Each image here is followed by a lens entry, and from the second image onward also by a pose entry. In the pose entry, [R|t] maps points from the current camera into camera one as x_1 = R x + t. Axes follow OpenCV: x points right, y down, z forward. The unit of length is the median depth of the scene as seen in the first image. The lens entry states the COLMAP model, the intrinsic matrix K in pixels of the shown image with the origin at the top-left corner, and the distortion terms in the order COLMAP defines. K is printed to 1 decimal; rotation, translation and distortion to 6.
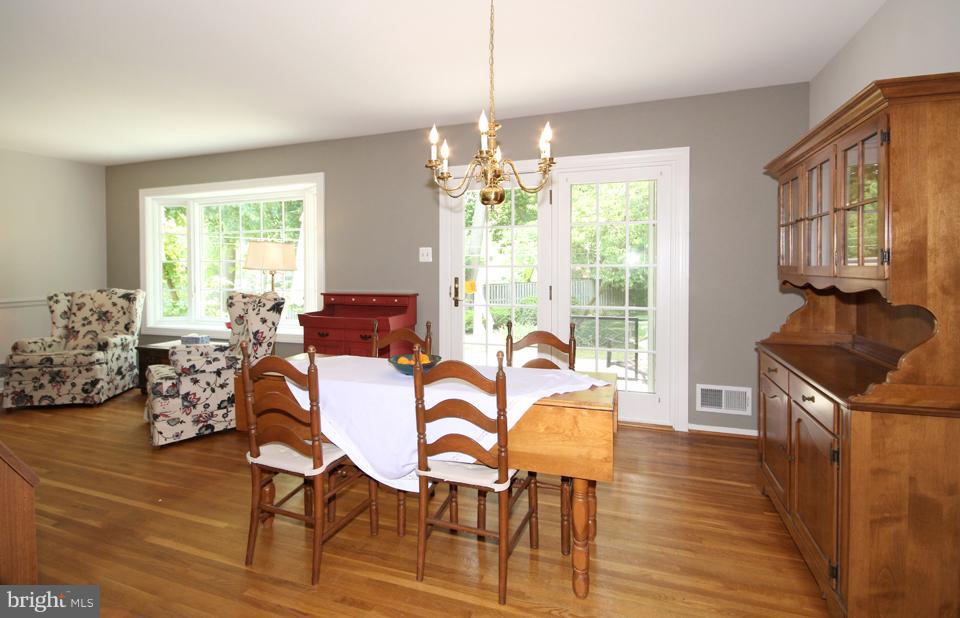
lens RADIAL K [[453.4, 0, 481.1], [0, 453.4, 283.3], [0, 0, 1]] dist [-0.004800, -0.001091]
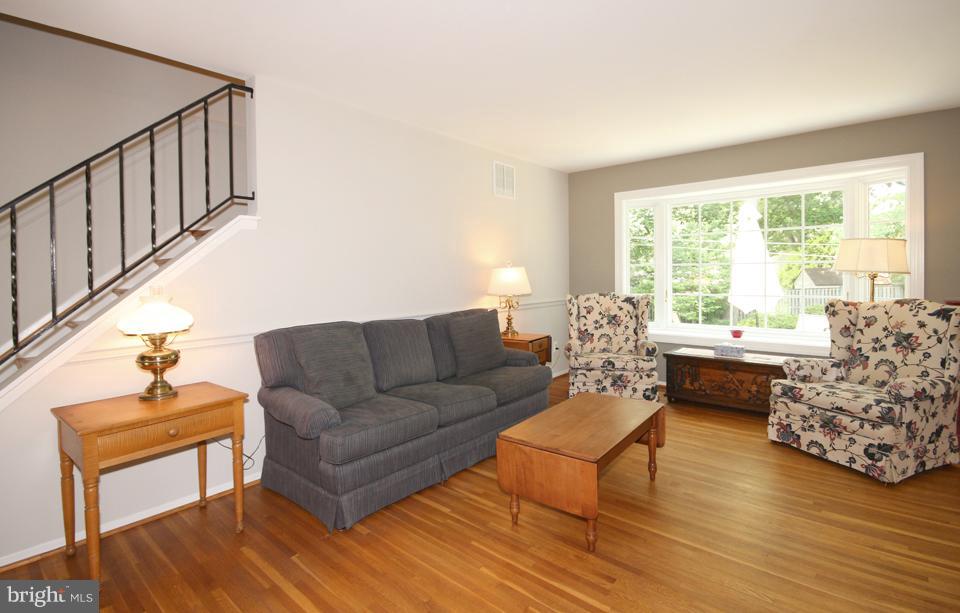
lens RADIAL K [[456.6, 0, 477.8], [0, 456.6, 281.3], [0, 0, 1]] dist [0.000232, -0.000016]
pose [[0.929947, -0.000227, -0.367693, -0.865905], [-0.000977, 0.999995, -0.003089, -0.011372], [0.367692, 0.003232, 0.929942, -0.065250]]
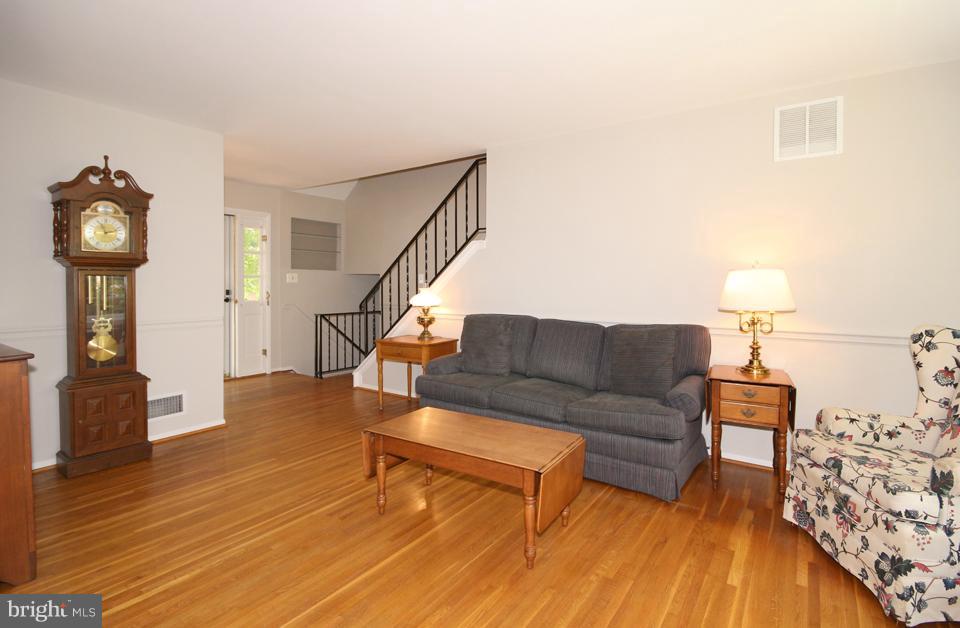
lens RADIAL K [[458.9, 0, 482.2], [0, 458.9, 296.6], [0, 0, 1]] dist [-0.001652, -0.000751]
pose [[-0.272697, 0.024048, -0.961799, -0.386563], [-0.030061, 0.998986, 0.033501, -0.016974], [0.961630, 0.038048, -0.271698, 0.765455]]
